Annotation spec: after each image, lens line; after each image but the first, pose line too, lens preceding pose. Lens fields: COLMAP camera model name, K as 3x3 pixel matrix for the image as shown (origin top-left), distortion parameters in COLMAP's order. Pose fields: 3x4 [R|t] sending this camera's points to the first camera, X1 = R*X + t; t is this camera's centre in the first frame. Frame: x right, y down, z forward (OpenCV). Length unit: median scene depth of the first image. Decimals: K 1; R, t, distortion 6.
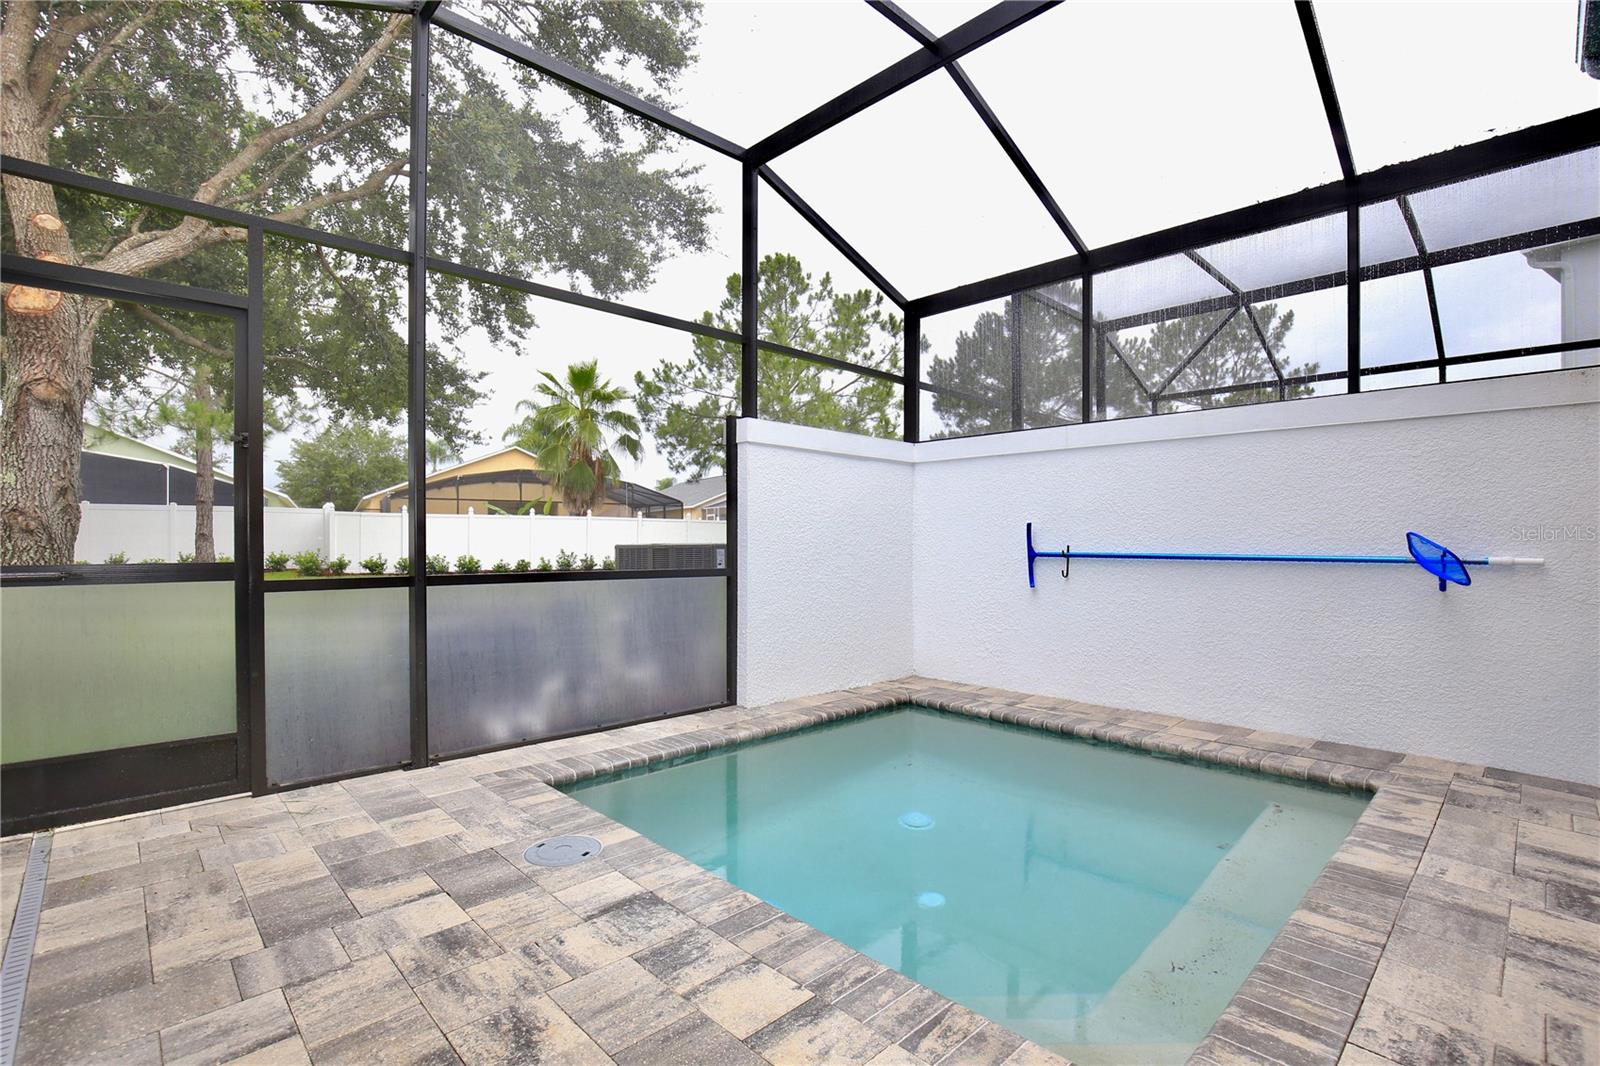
lens RADIAL K [[729.4, 0, 801.1], [0, 729.4, 552.0], [0, 0, 1]] dist [-0.022202, 0.000186]
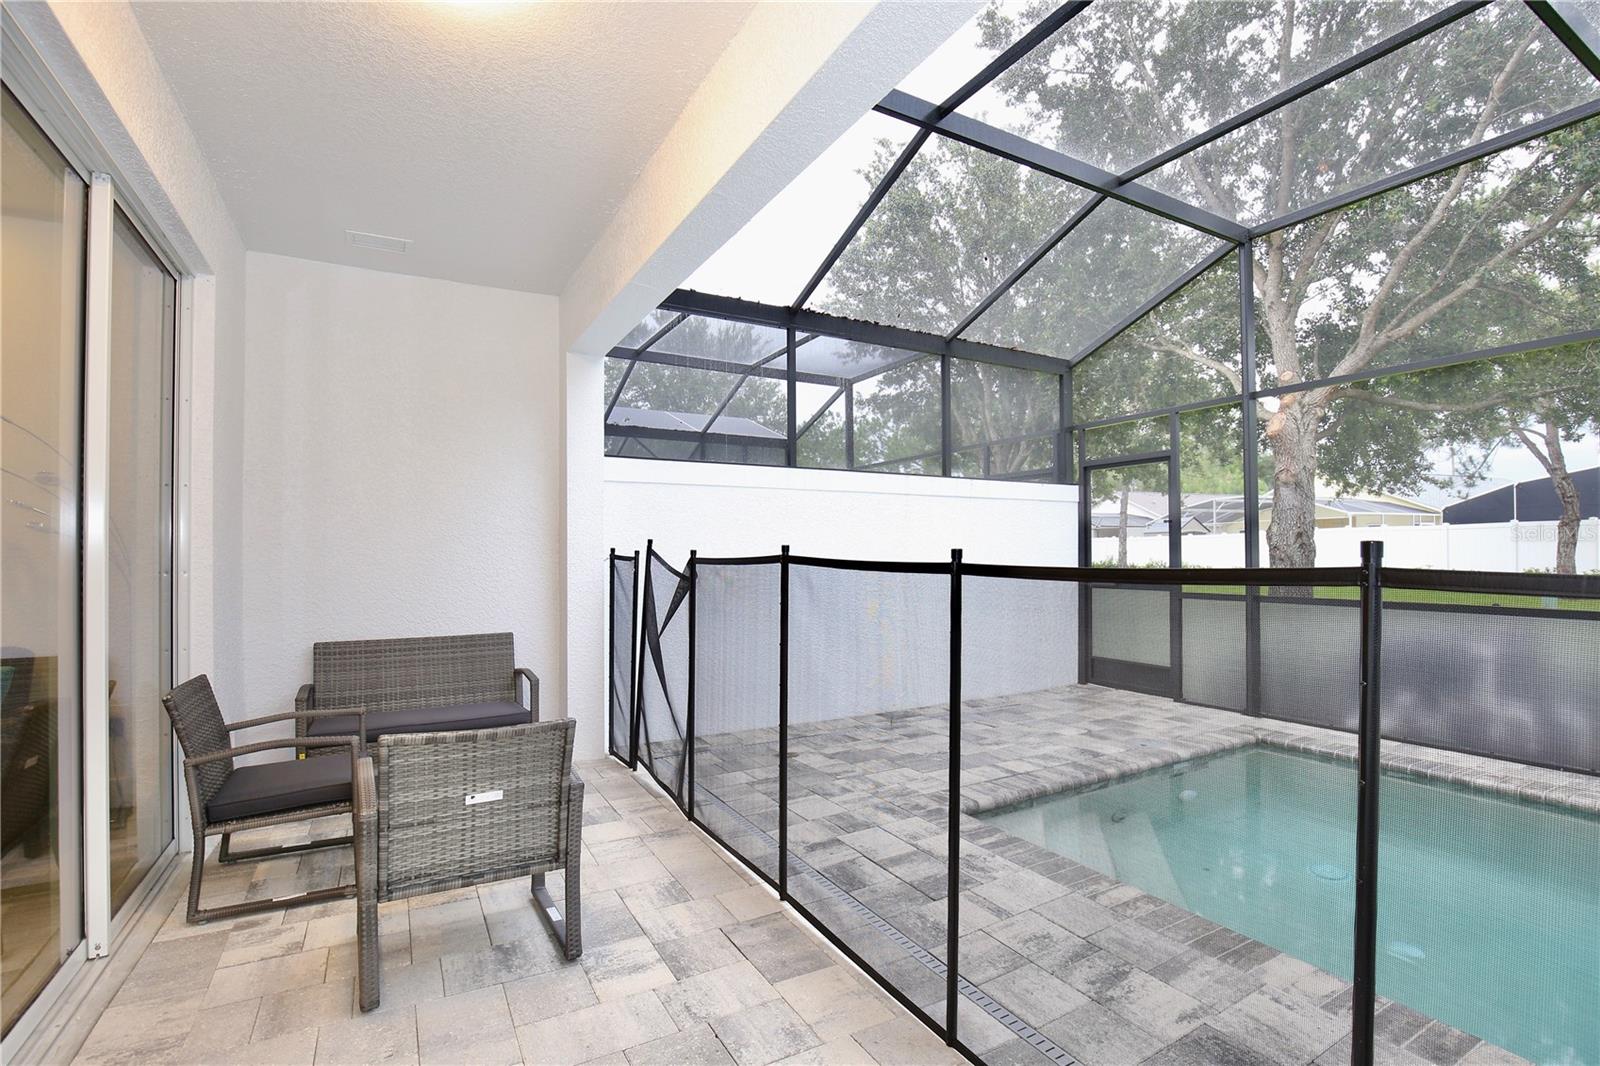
lens RADIAL K [[729.4, 0, 801.1], [0, 729.4, 552.0], [0, 0, 1]] dist [-0.022202, 0.000186]
pose [[-0.252793, -0.001381, -0.967519, 2.193221], [-0.004406, 0.999990, -0.000276, -0.100402], [0.967510, 0.004193, -0.252797, 0.777697]]
